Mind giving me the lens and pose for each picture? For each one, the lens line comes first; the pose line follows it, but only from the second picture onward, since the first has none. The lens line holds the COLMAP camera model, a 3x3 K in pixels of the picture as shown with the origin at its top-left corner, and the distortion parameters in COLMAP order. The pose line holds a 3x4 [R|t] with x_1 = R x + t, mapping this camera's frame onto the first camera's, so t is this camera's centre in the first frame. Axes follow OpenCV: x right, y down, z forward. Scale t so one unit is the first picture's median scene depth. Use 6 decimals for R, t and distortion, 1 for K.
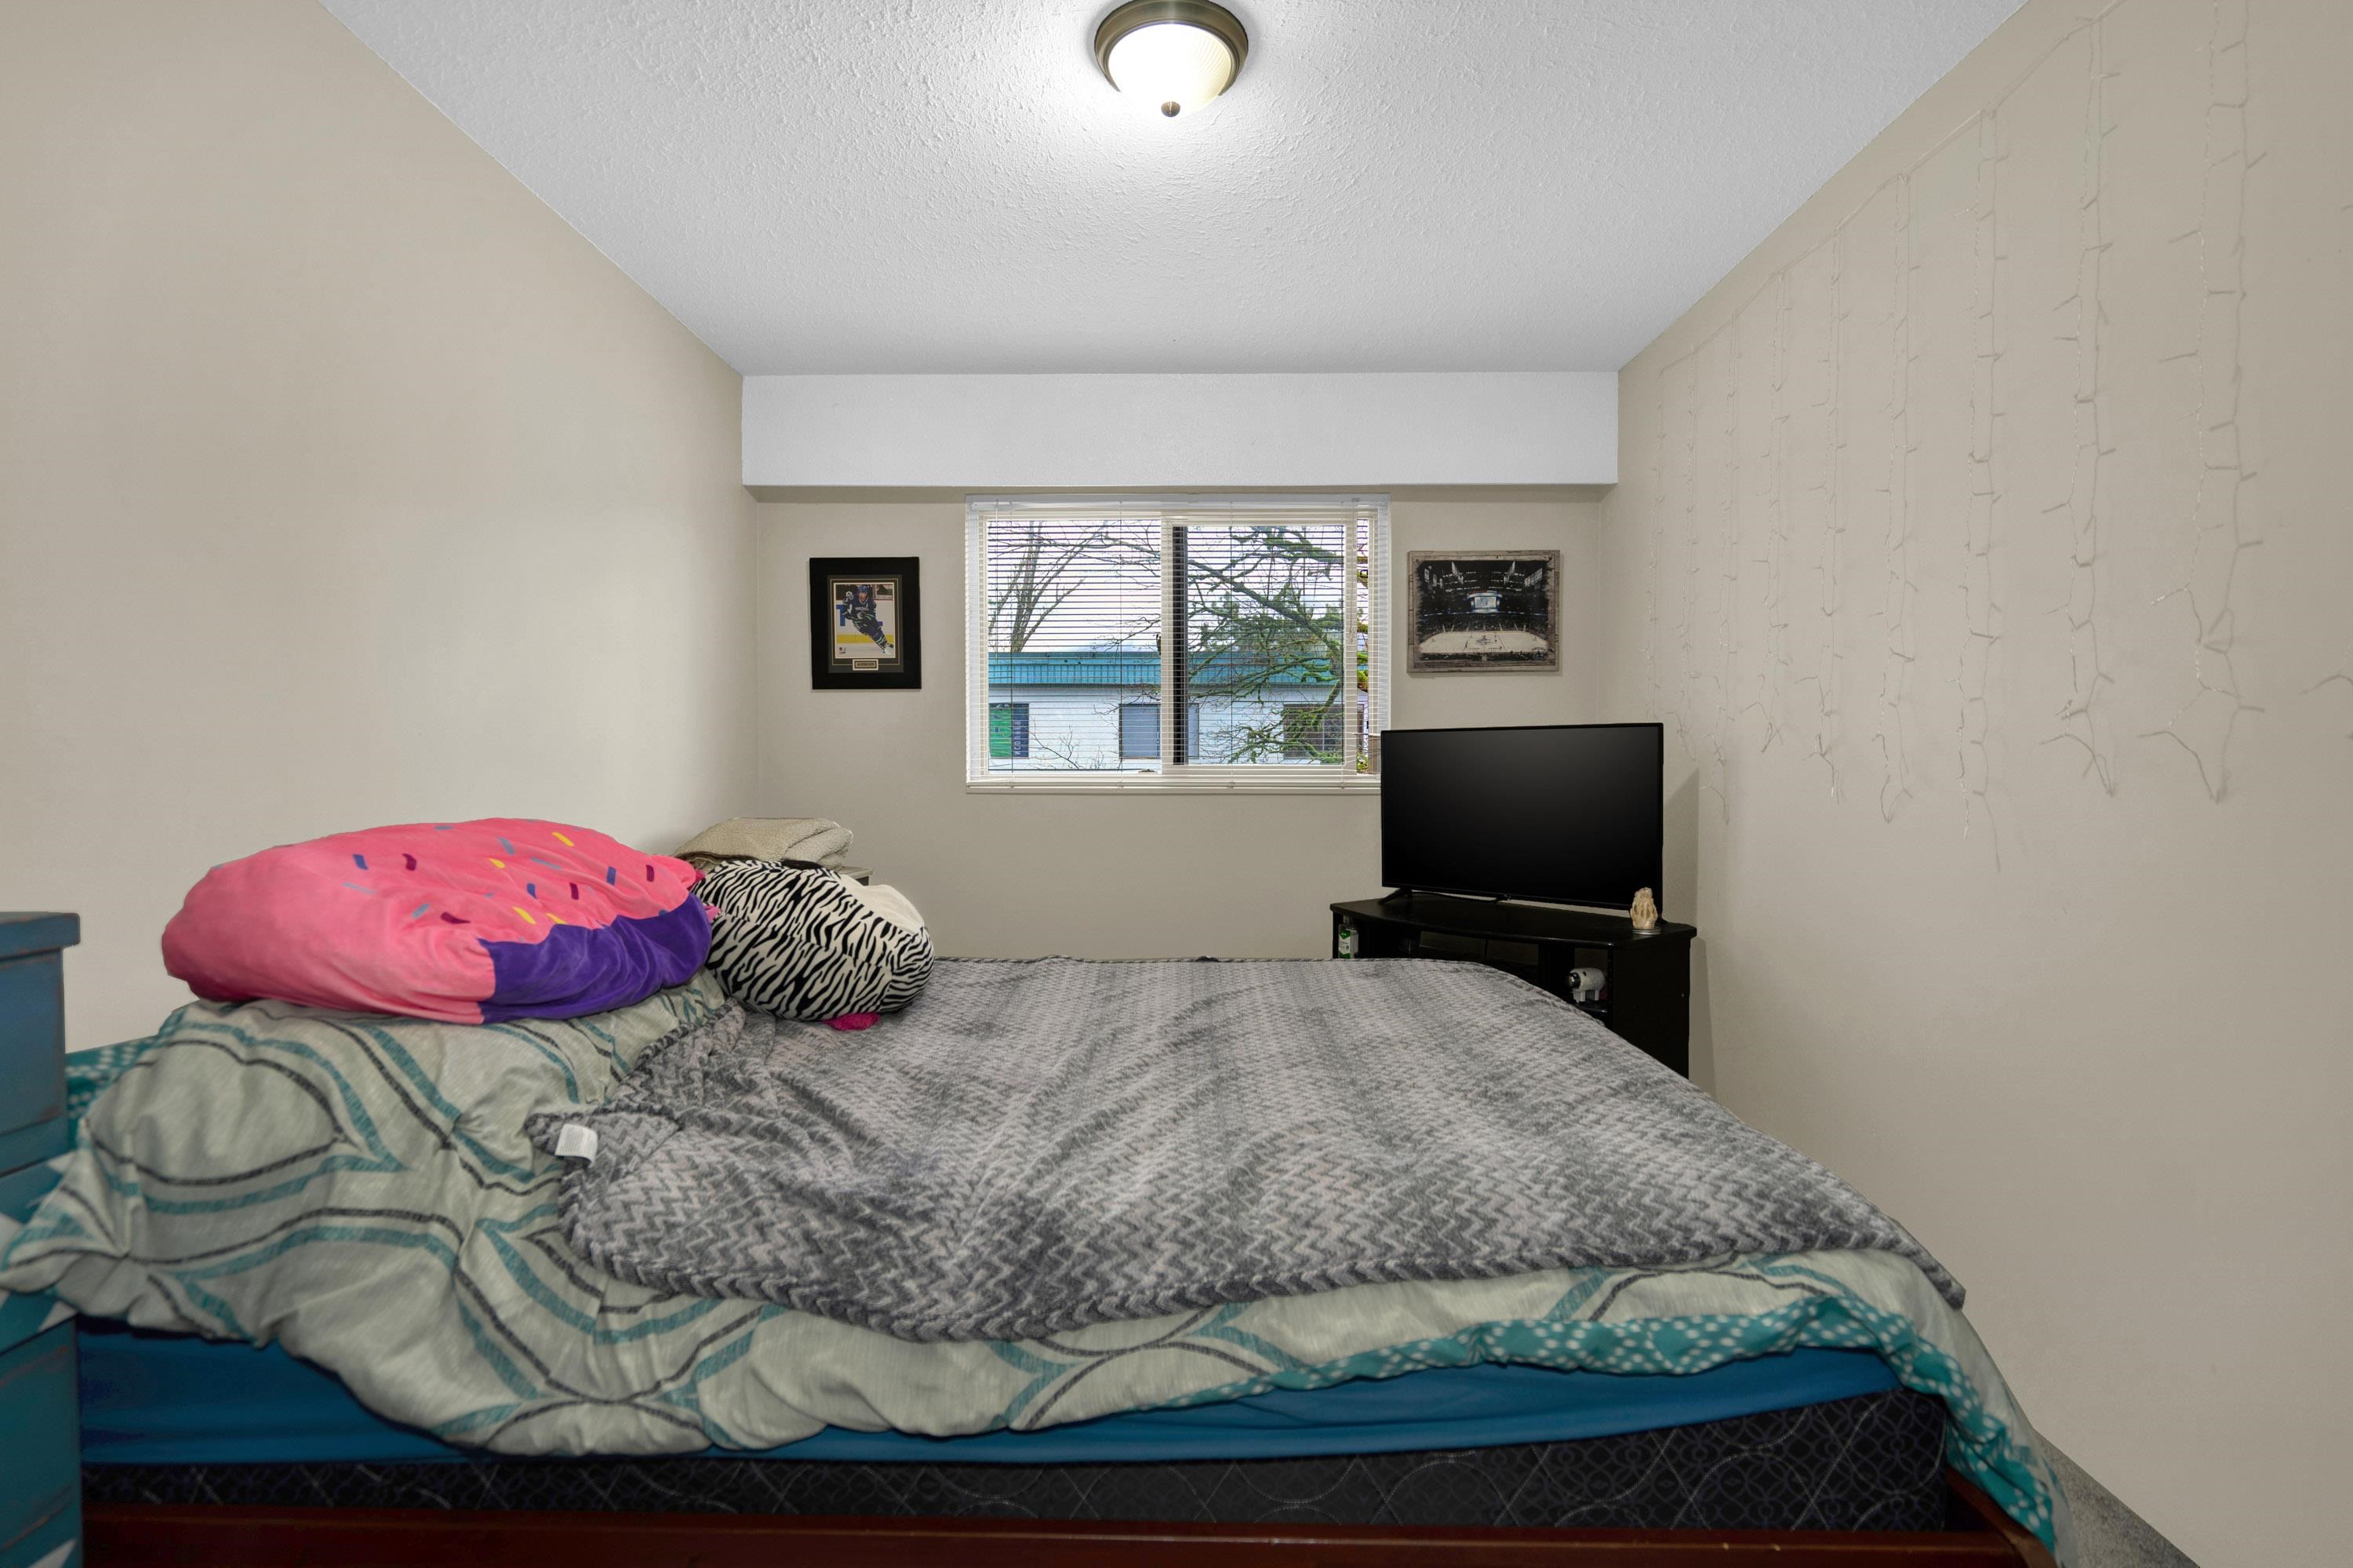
lens RADIAL K [[1079.7, 0, 1168.9], [0, 1079.7, 779.8], [0, 0, 1]] dist [-0.005559, 0.003039]
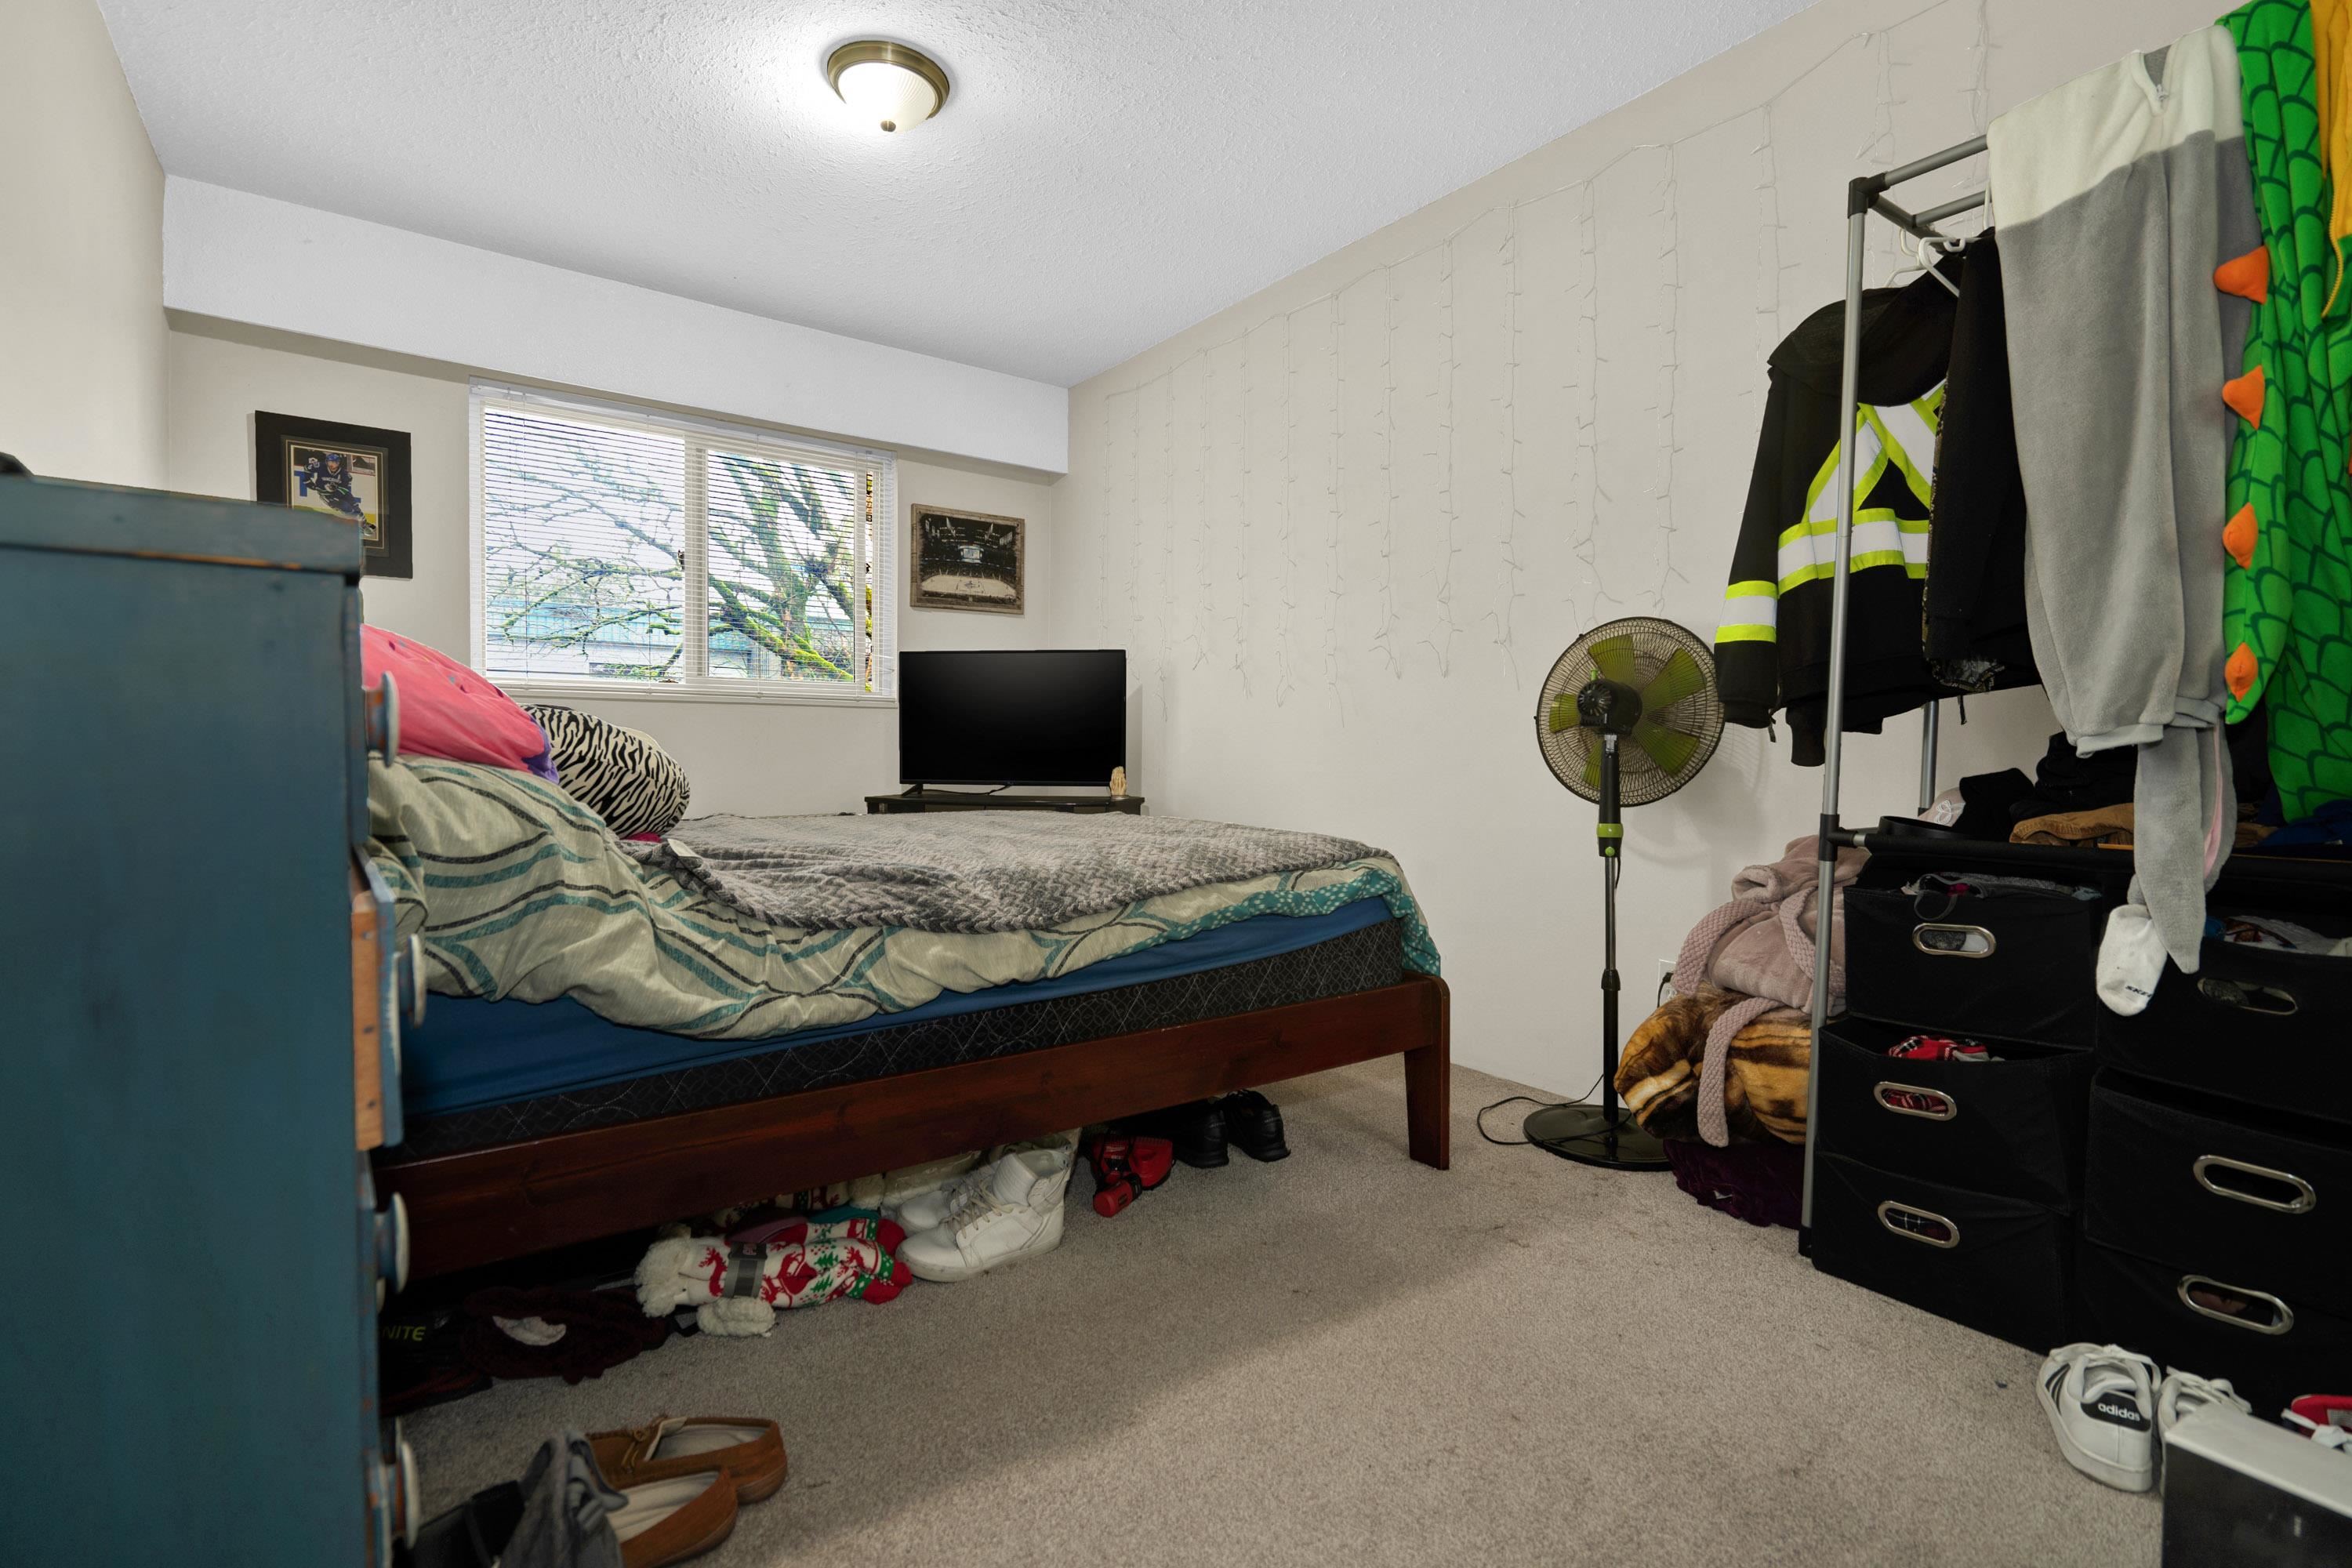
lens RADIAL K [[1079.2, 0, 1183.8], [0, 1079.2, 783.6], [0, 0, 1]] dist [-0.005559, 0.003039]
pose [[0.788107, -0.016262, 0.615323, -0.560964], [0.004781, 0.999783, 0.020300, 0.149921], [-0.615520, -0.013056, 0.788013, -0.249986]]
